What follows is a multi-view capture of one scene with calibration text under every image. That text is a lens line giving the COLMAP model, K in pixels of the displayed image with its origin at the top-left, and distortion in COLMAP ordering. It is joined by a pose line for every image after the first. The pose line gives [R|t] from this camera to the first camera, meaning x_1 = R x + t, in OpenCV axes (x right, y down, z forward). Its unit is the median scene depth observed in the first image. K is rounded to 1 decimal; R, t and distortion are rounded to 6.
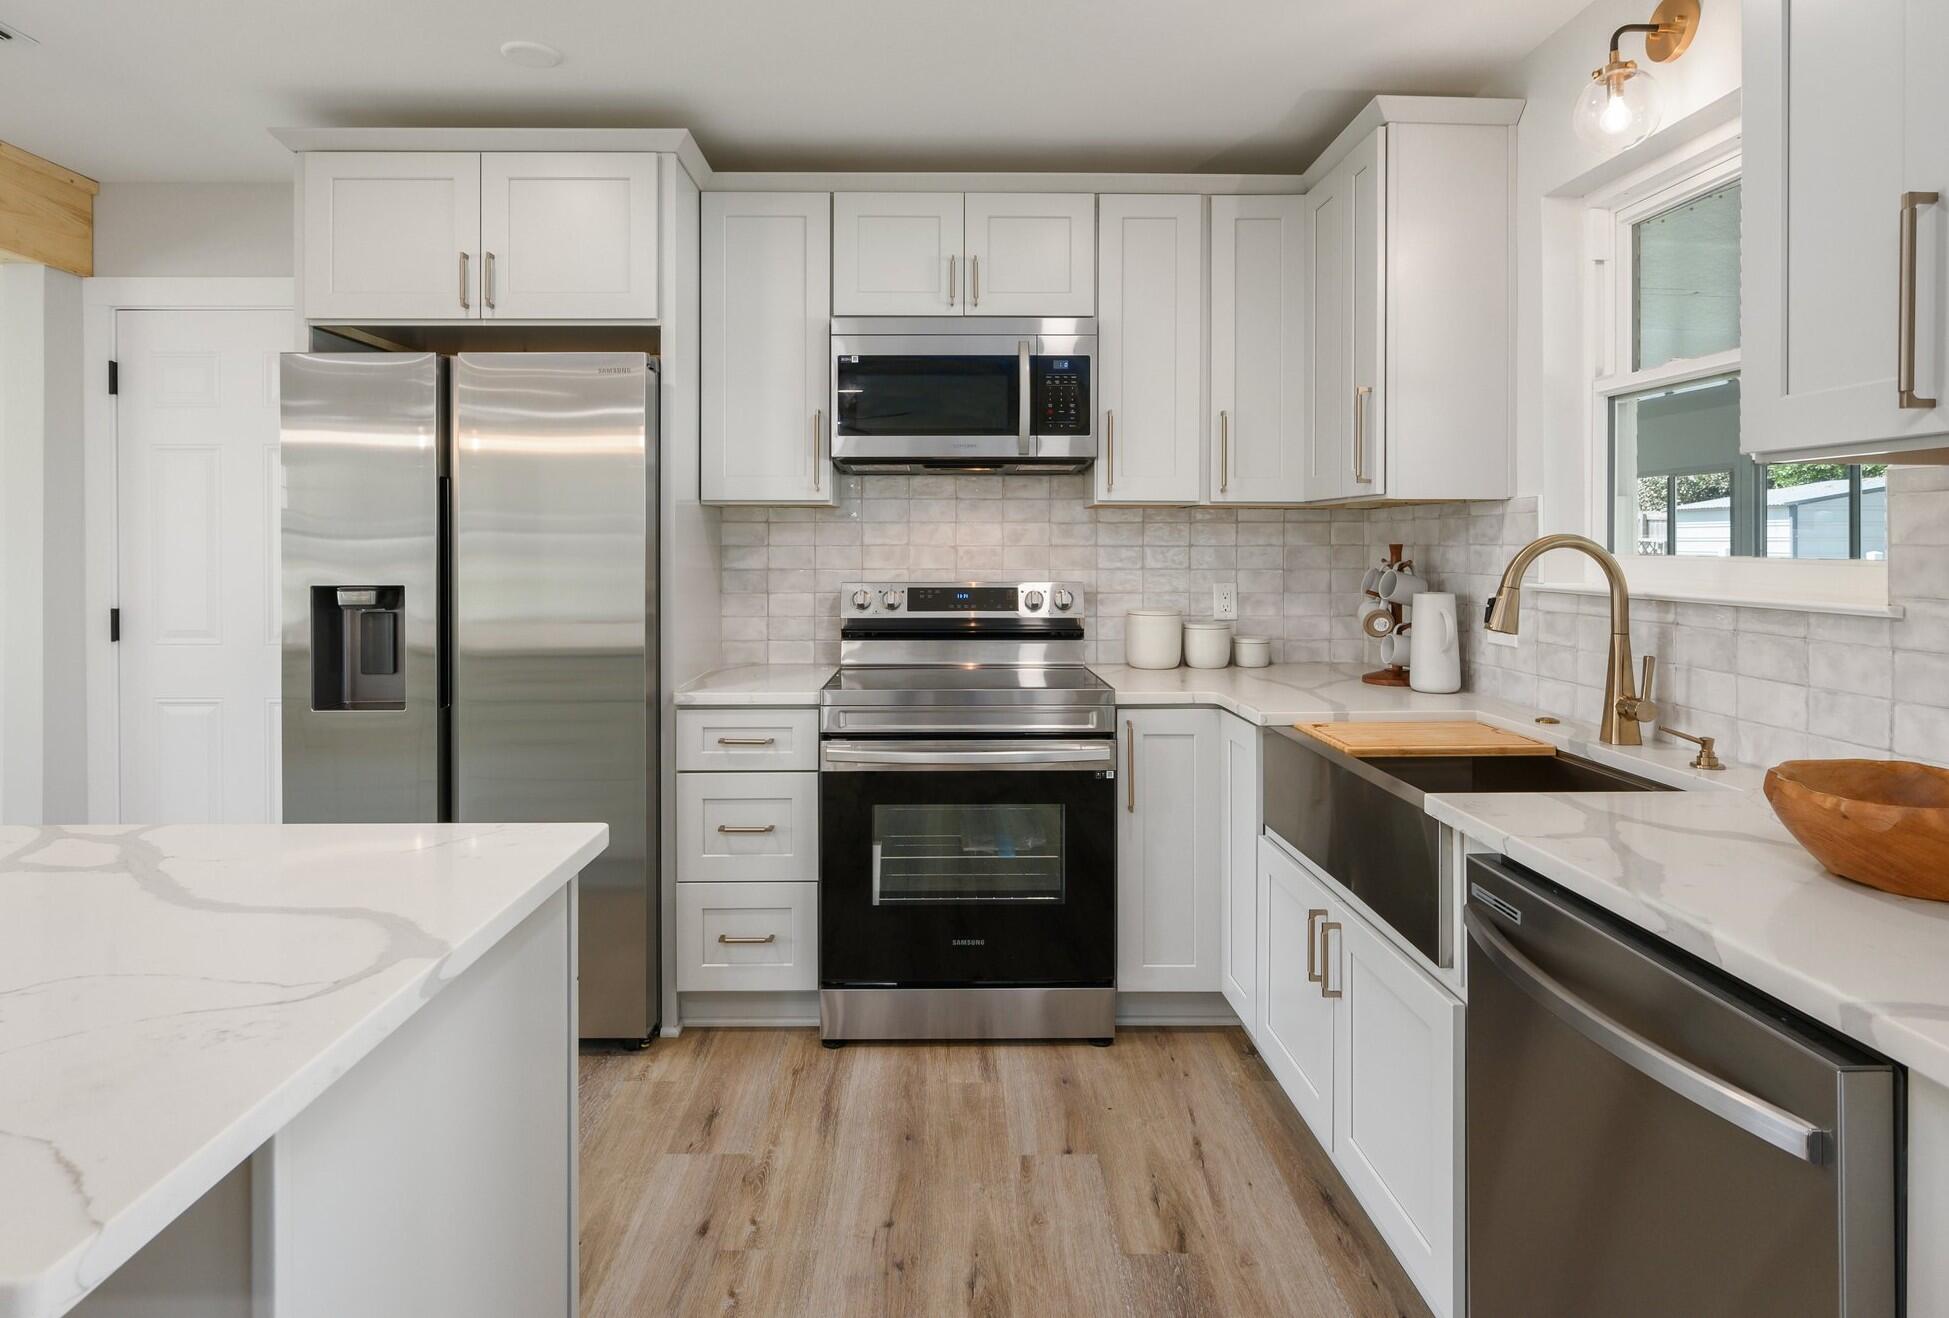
lens RADIAL K [[1043.0, 0, 959.7], [0, 1043.0, 544.6], [0, 0, 1]] dist [0.002119, -0.000893]
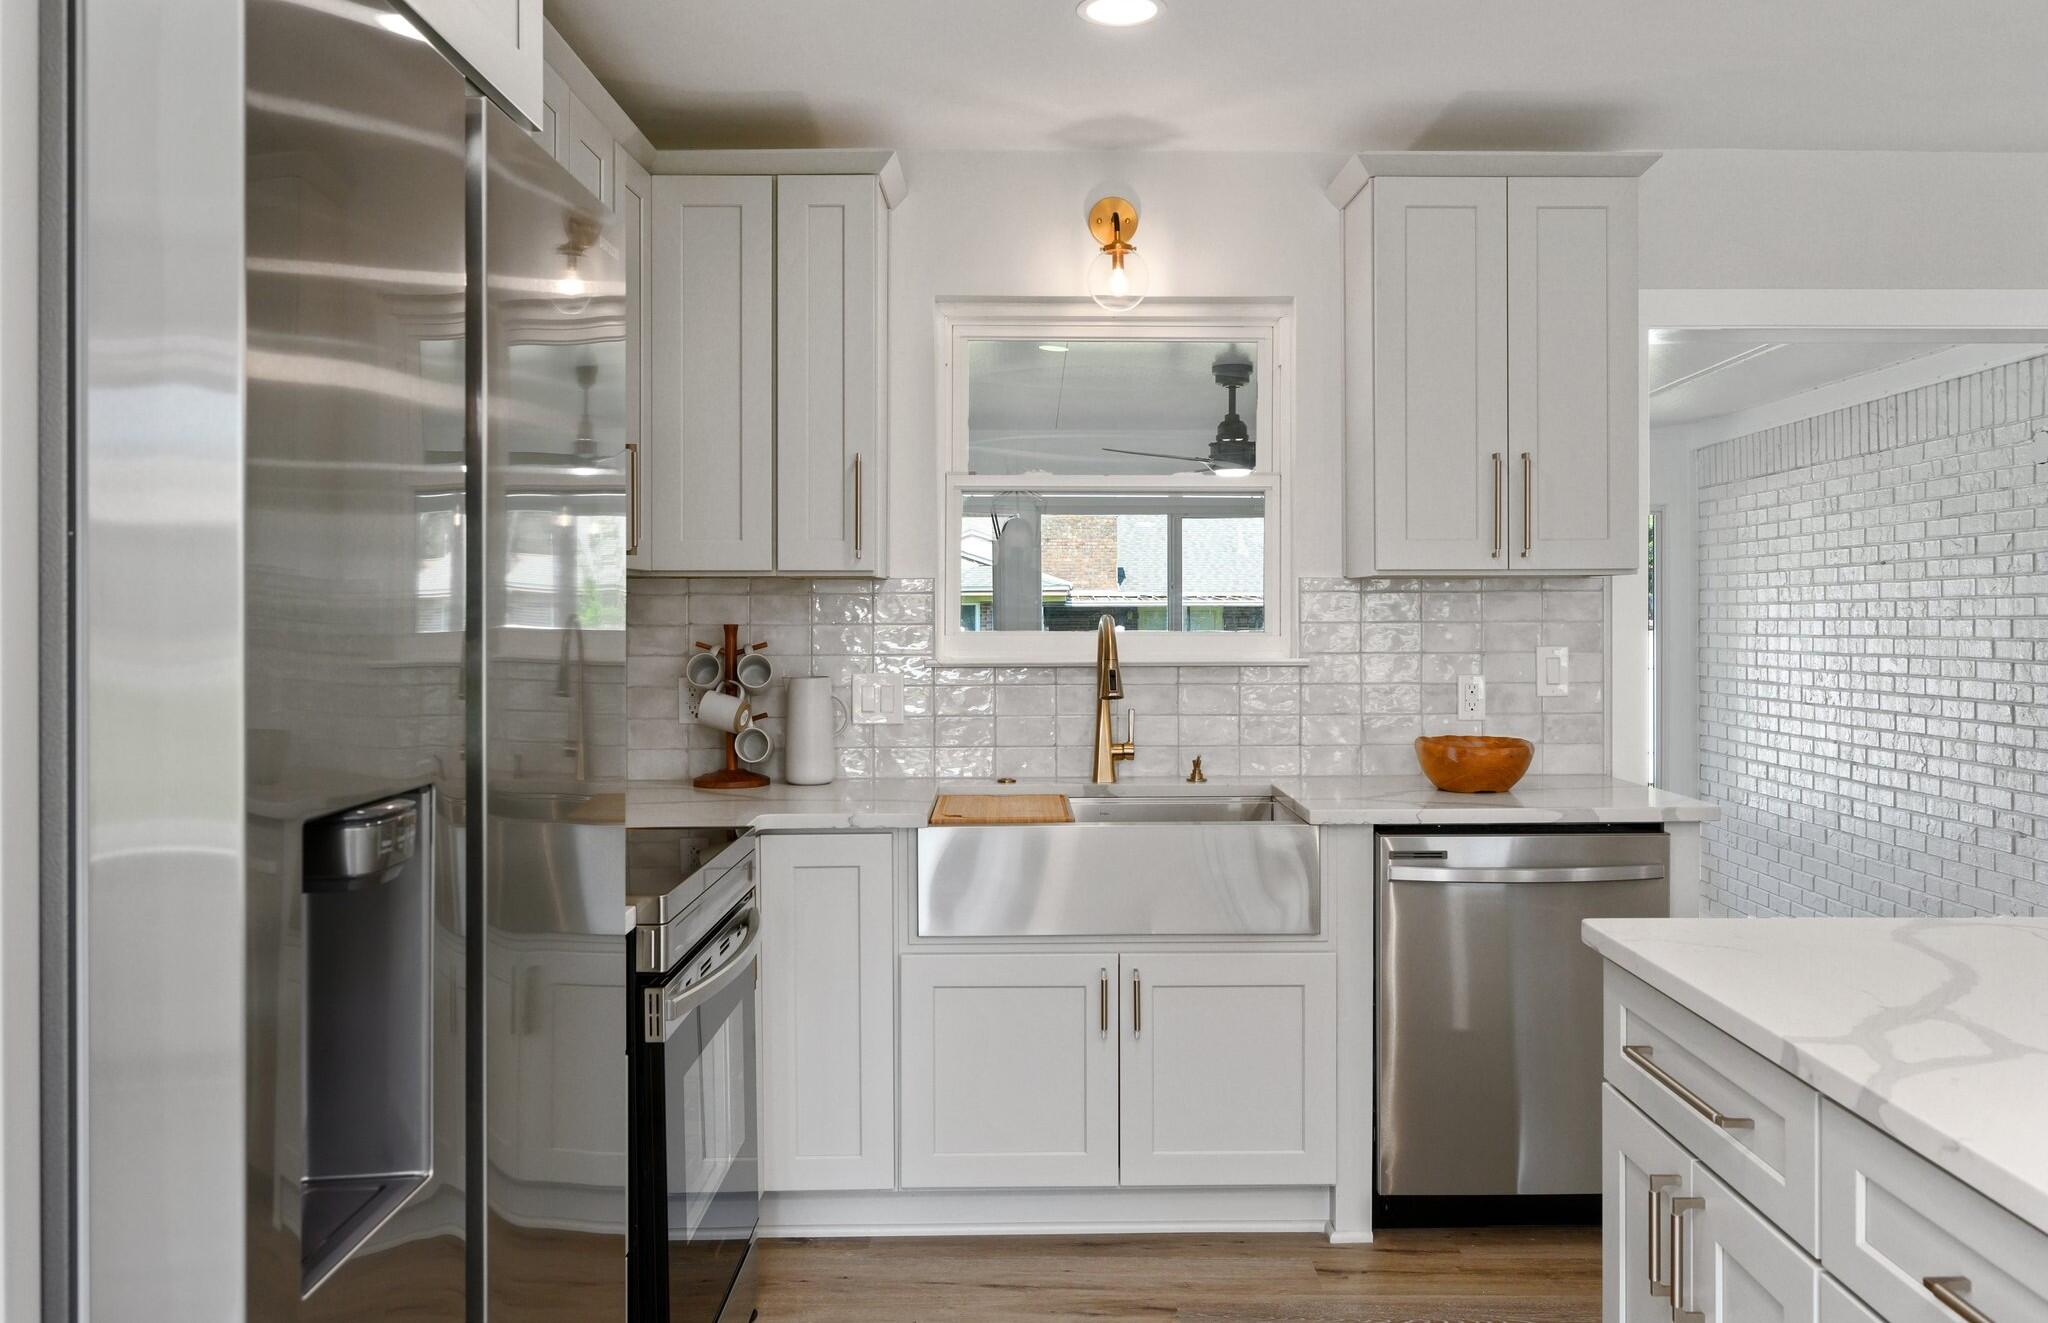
lens RADIAL K [[1632.0, 0, 1022.2], [0, 1632.0, 621.7], [0, 0, 1]] dist [-0.007991, 0.002743]
pose [[0.030148, -0.007345, 0.999518, -0.988197], [0.004629, 0.999963, 0.007209, -0.012071], [-0.999535, 0.004410, 0.030181, 0.774997]]
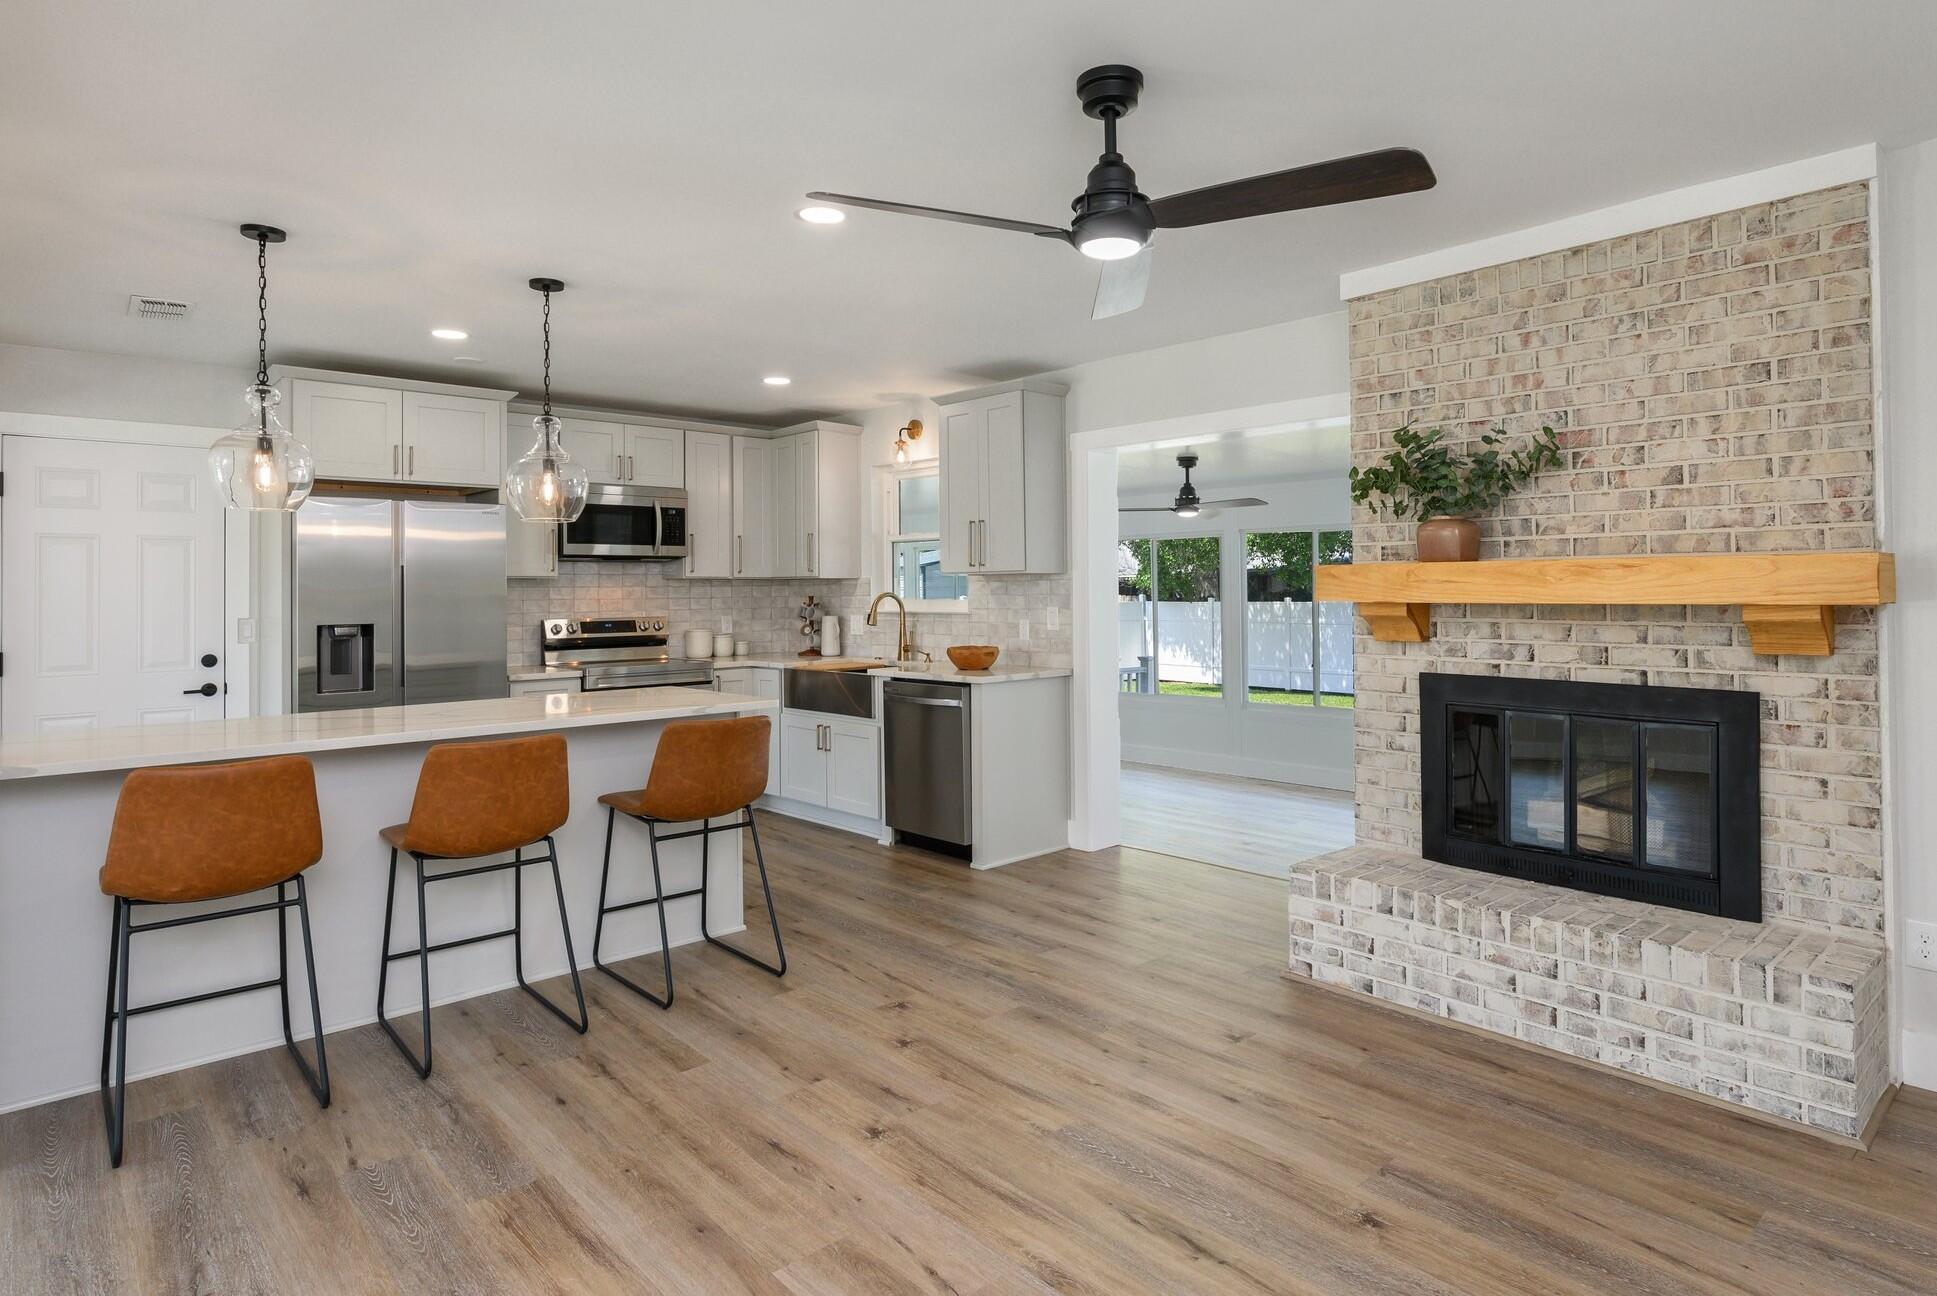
lens RADIAL K [[1036.6, 0, 950.3], [0, 1036.6, 585.3], [0, 0, 1]] dist [0.002119, -0.000893]
pose [[0.760724, -0.003393, 0.649067, -0.917949], [0.010555, 0.999919, -0.007144, -0.005063], [-0.648990, 0.012286, 0.760698, -1.043489]]
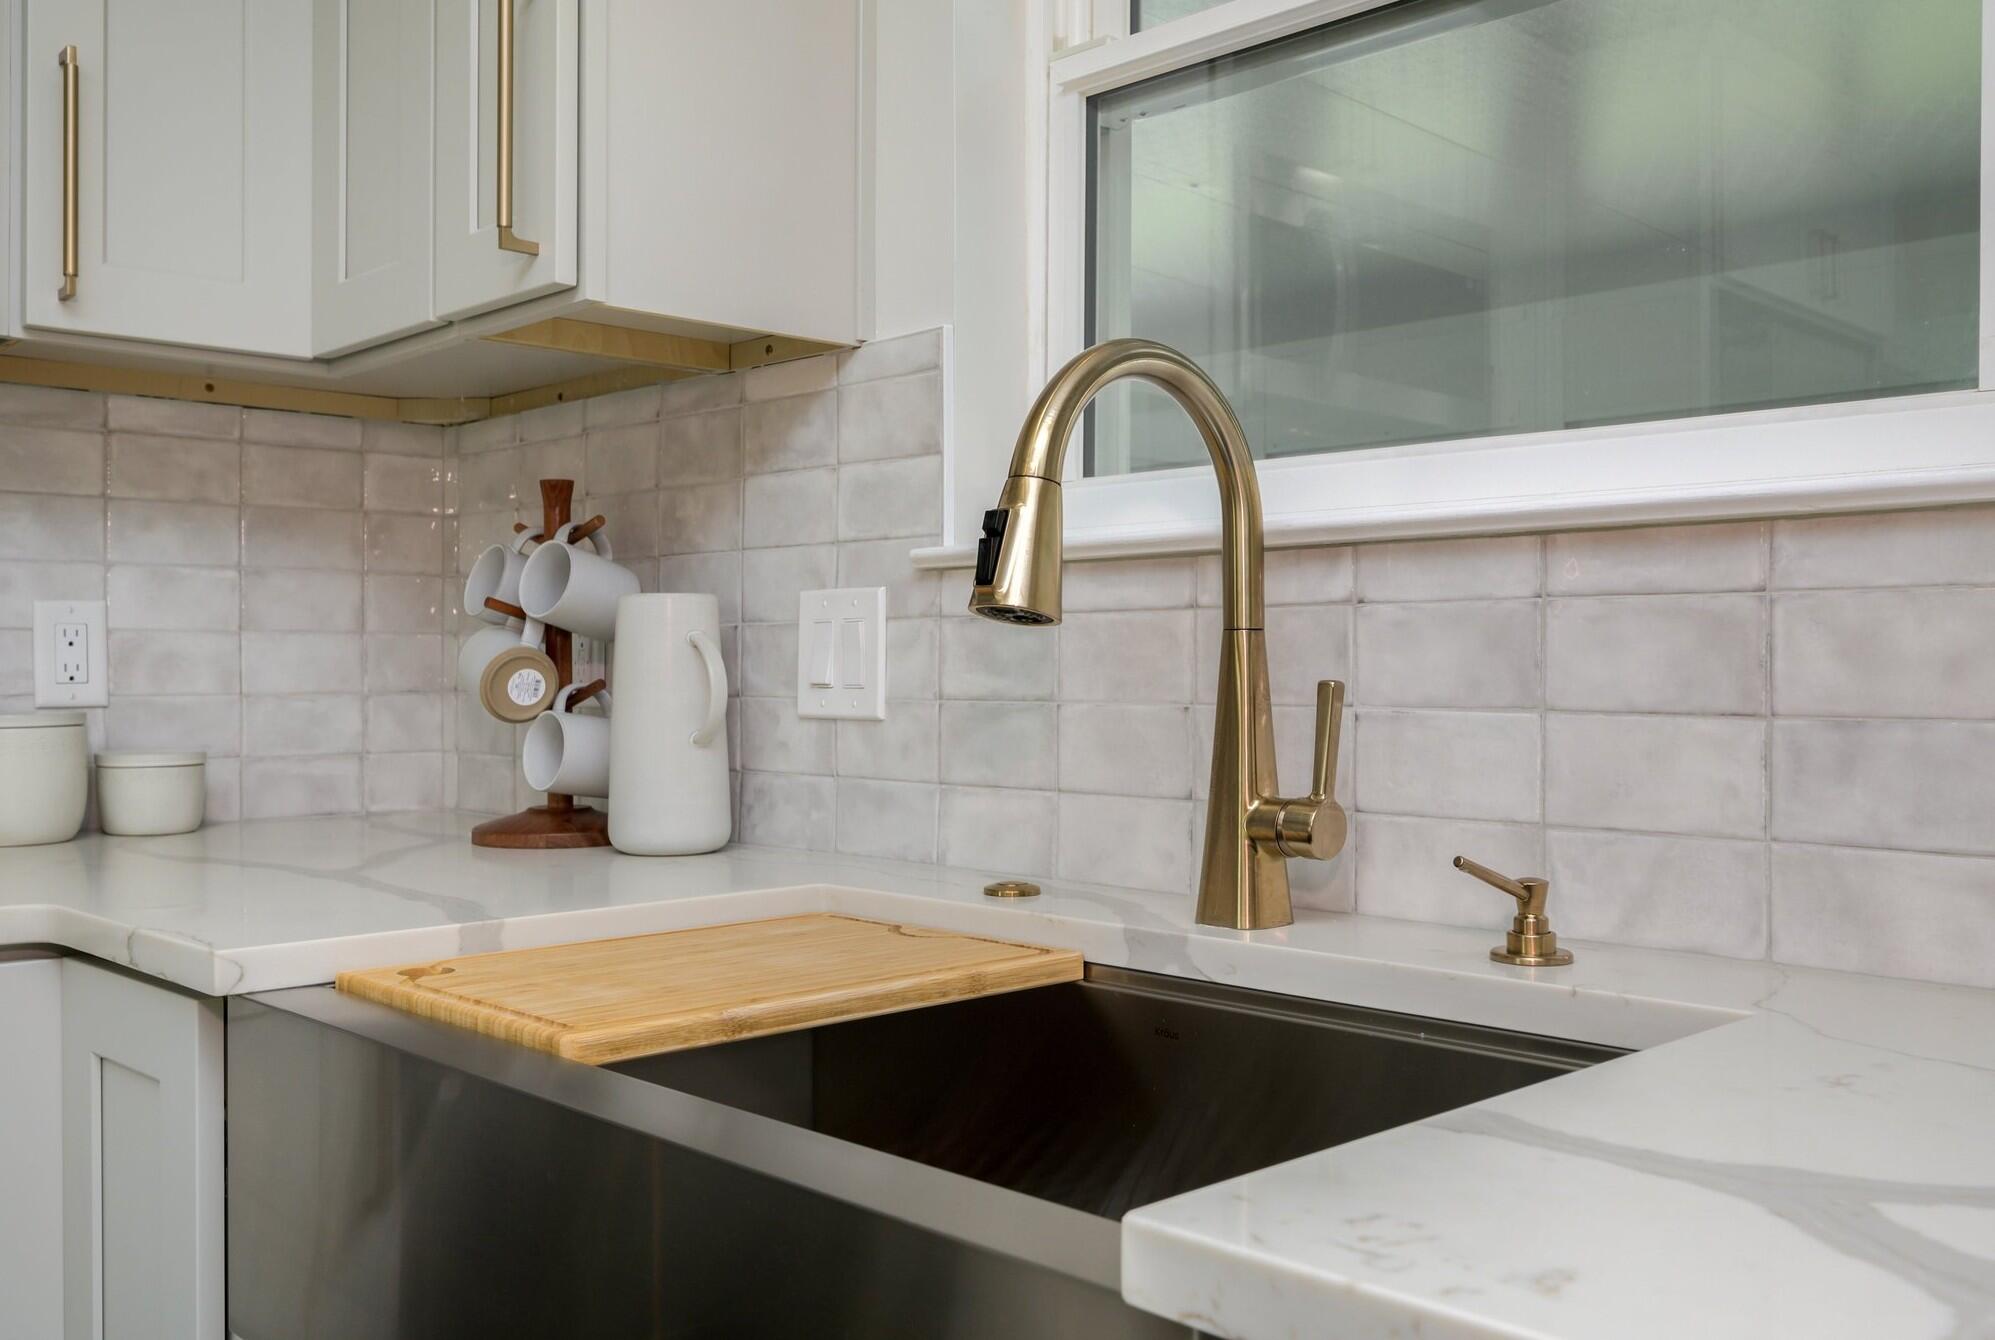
lens RADIAL K [[1779.2, 0, 984.6], [0, 1779.2, 678.8], [0, 0, 1]] dist [-0.004074, -0.011552]
pose [[0.743083, -0.004208, 0.669186, 0.105351], [-0.000506, 0.999976, 0.006850, 0.073556], [-0.669199, -0.005429, 0.743063, 0.442510]]
